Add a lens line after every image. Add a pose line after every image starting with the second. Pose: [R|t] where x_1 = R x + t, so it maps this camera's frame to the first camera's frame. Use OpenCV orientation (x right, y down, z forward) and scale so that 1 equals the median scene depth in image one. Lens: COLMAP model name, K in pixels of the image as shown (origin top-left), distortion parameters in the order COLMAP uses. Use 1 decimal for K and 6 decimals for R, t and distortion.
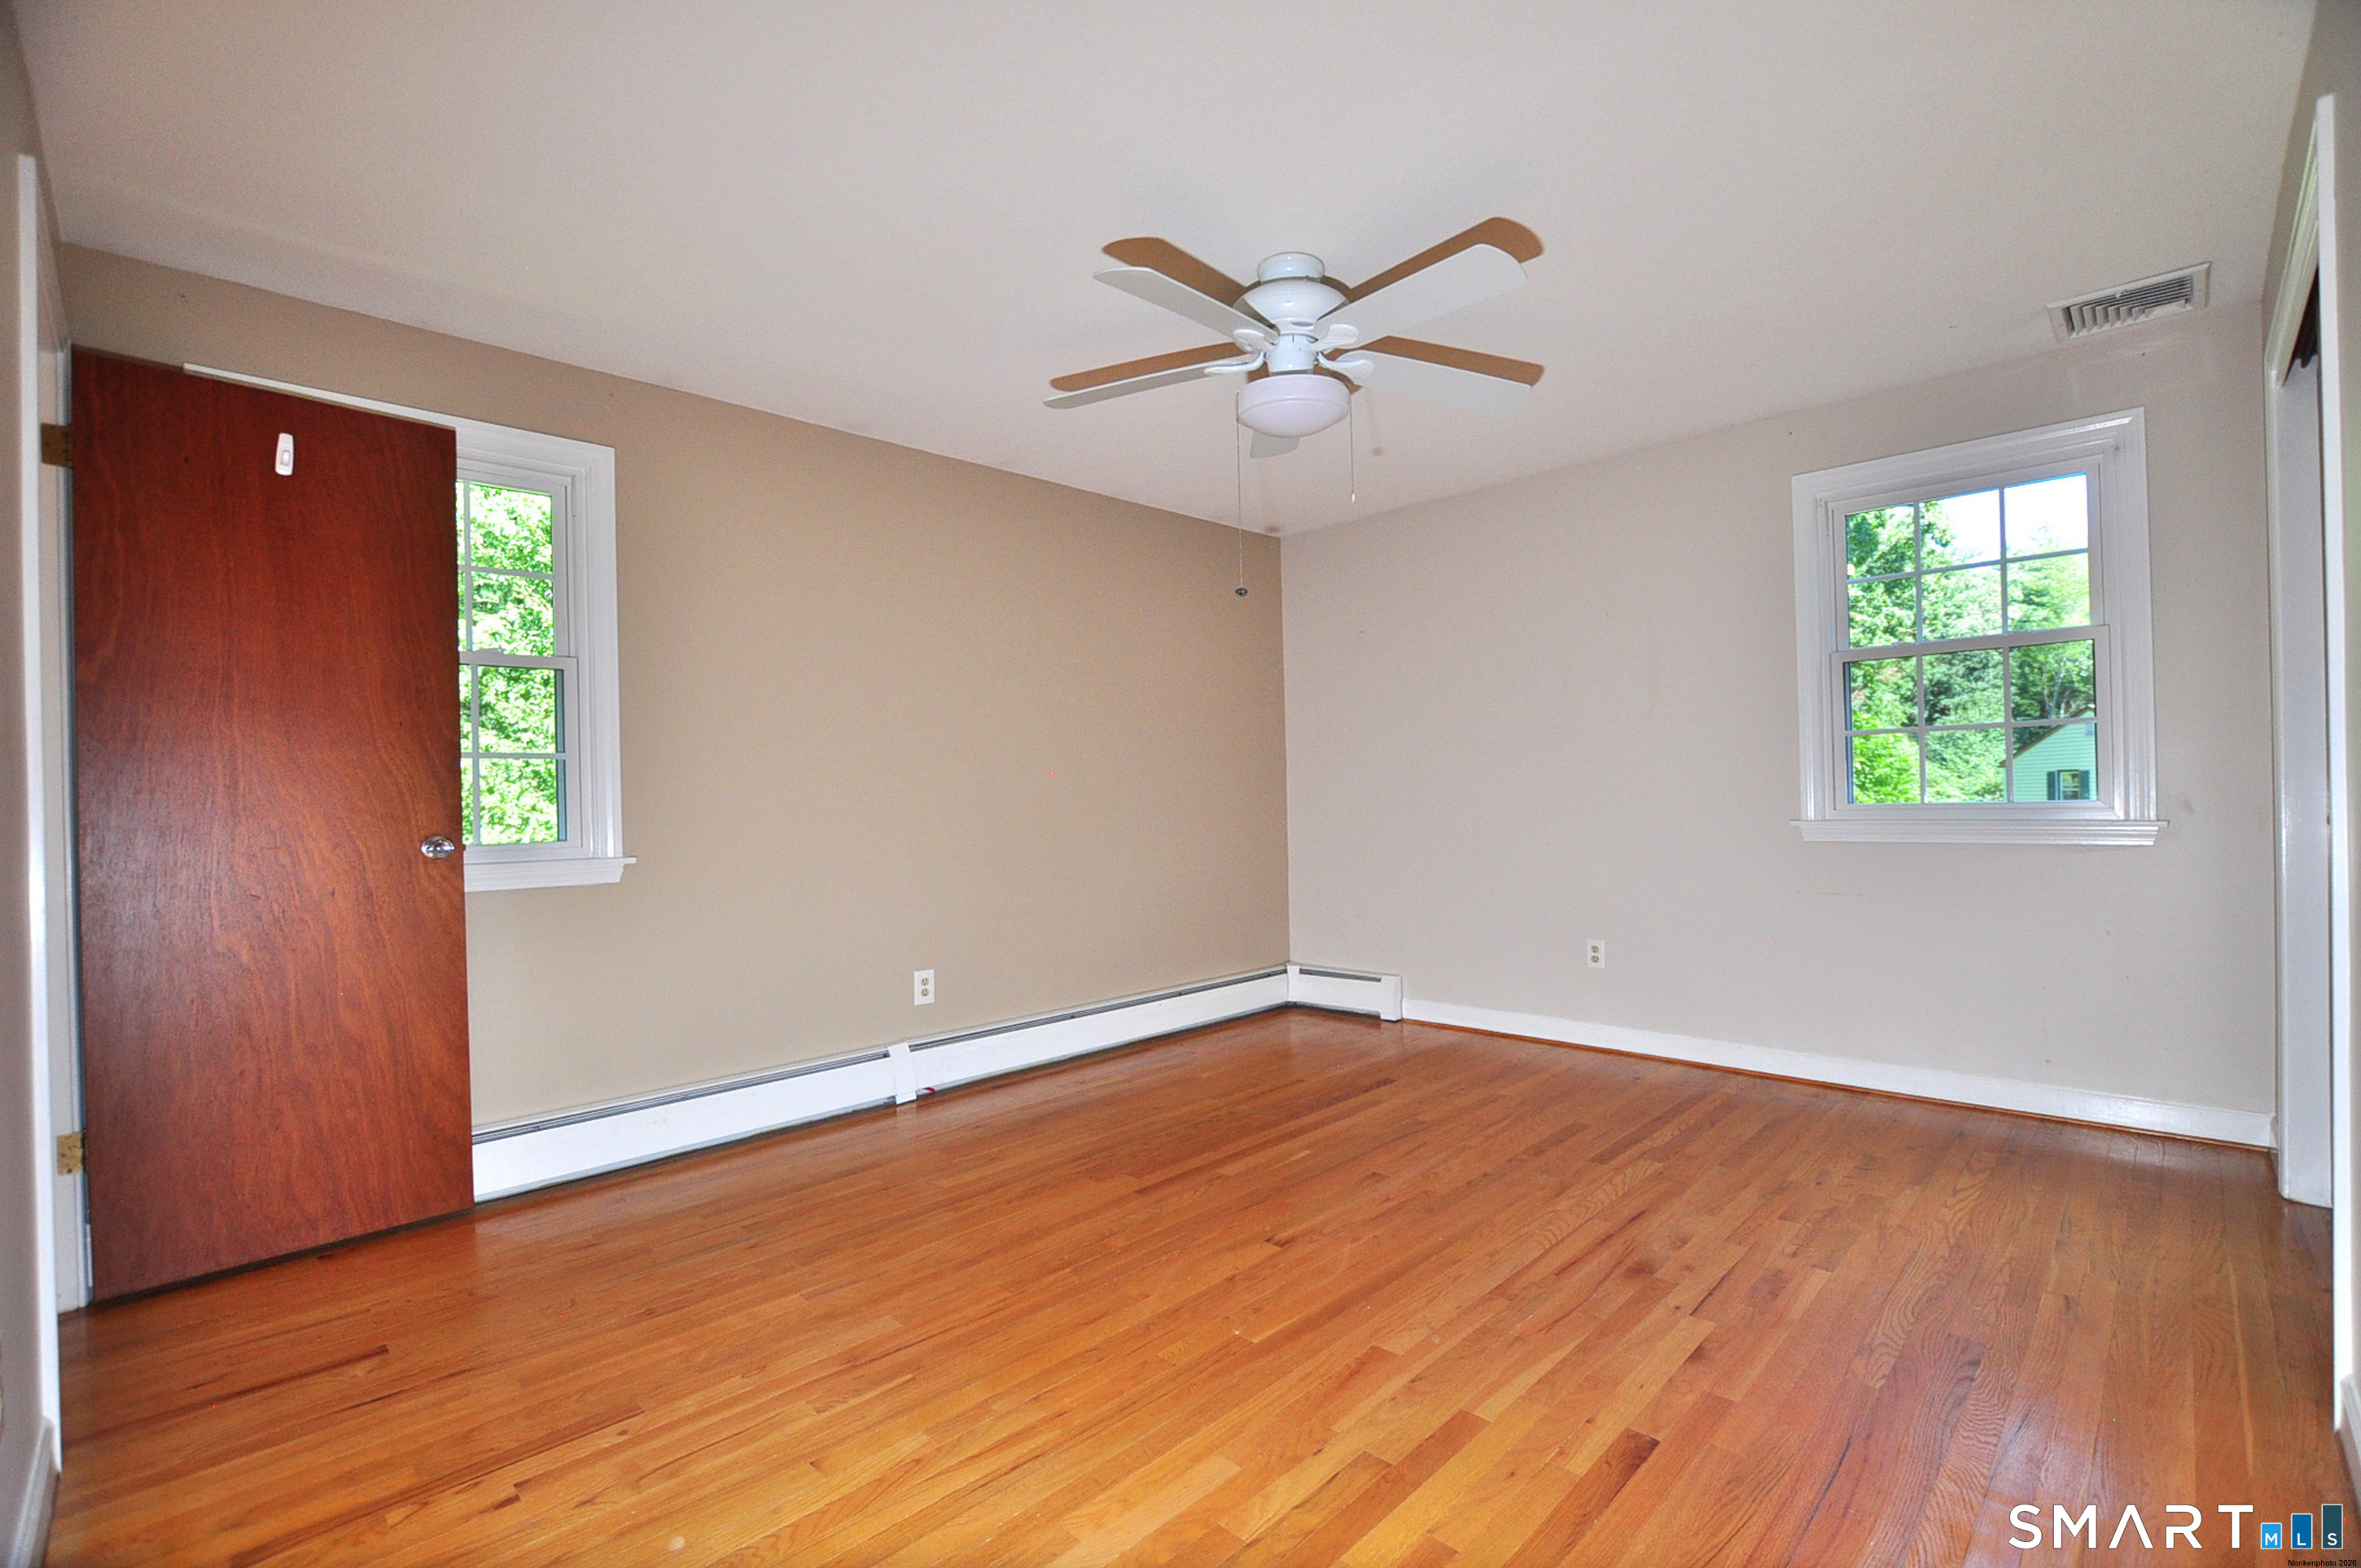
lens RADIAL K [[1037.8, 0, 1189.8], [0, 1037.8, 795.7], [0, 0, 1]] dist [-0.031585, 0.004965]
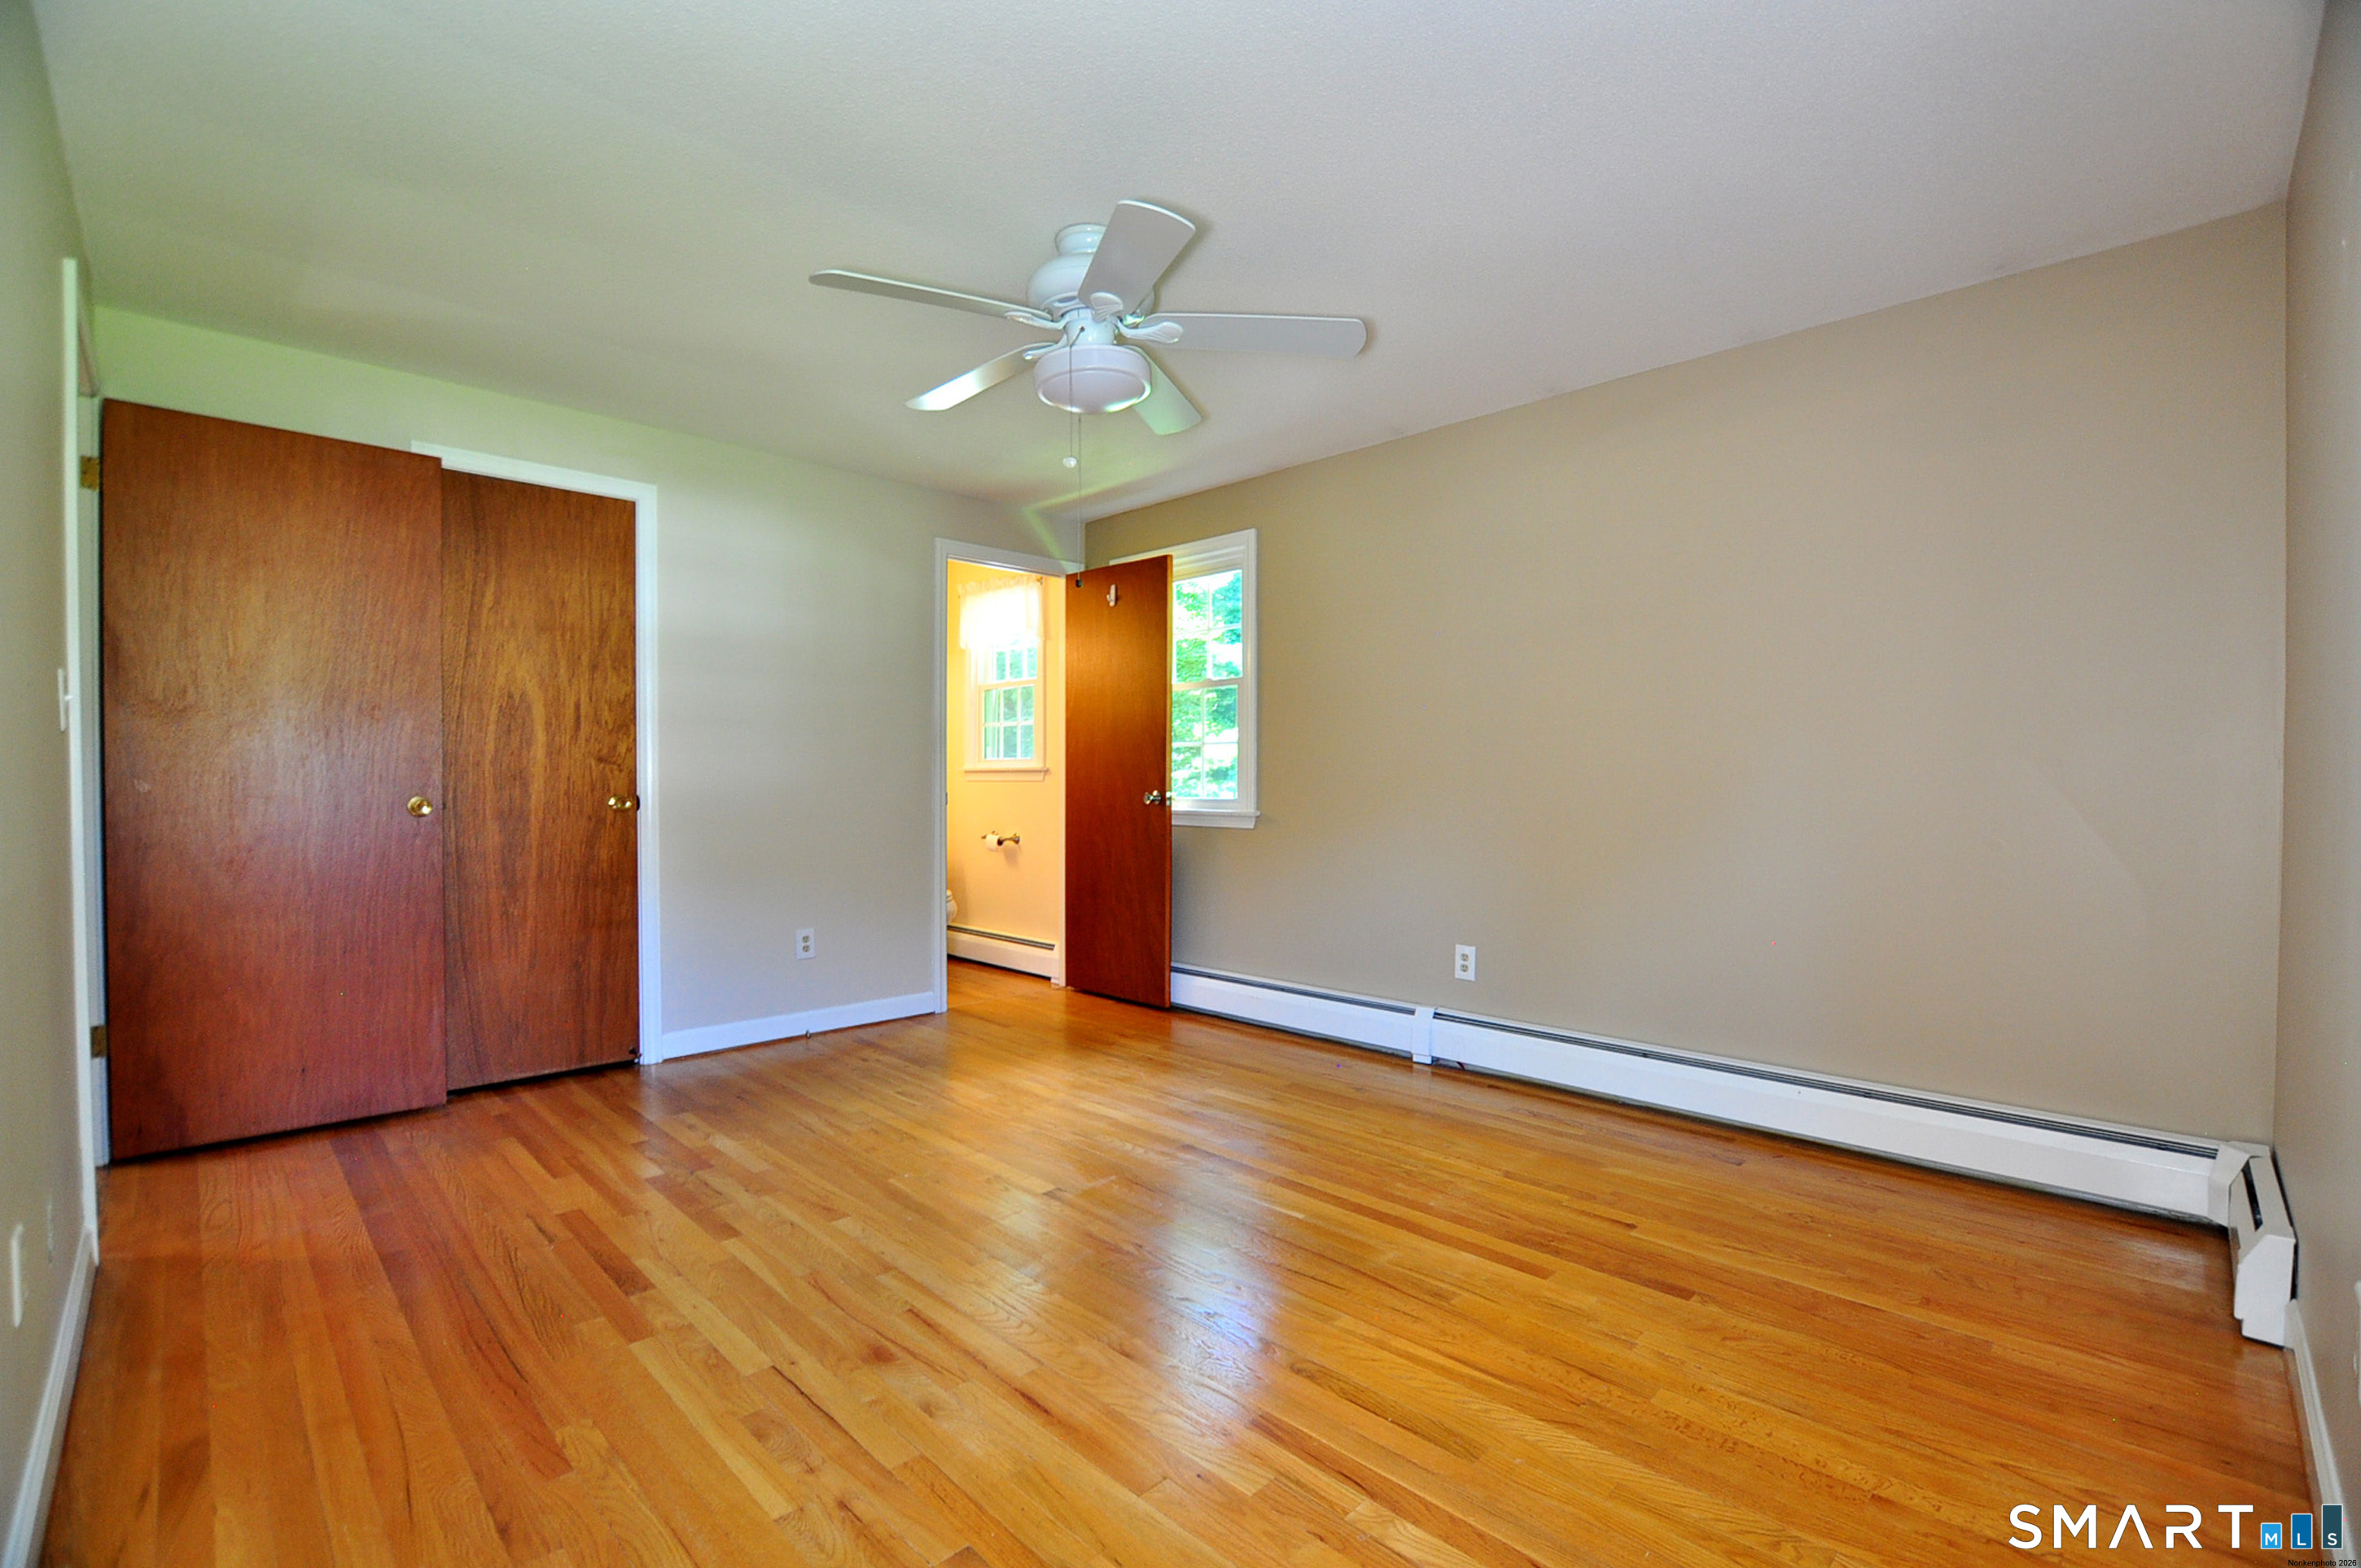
lens RADIAL K [[1037.8, 0, 1189.8], [0, 1037.8, 795.7], [0, 0, 1]] dist [-0.031585, 0.004965]
pose [[-0.006970, 0.036587, -0.999306, 0.926238], [0.002391, 0.999328, 0.036571, -0.016379], [0.999973, -0.002135, -0.007052, 0.930562]]
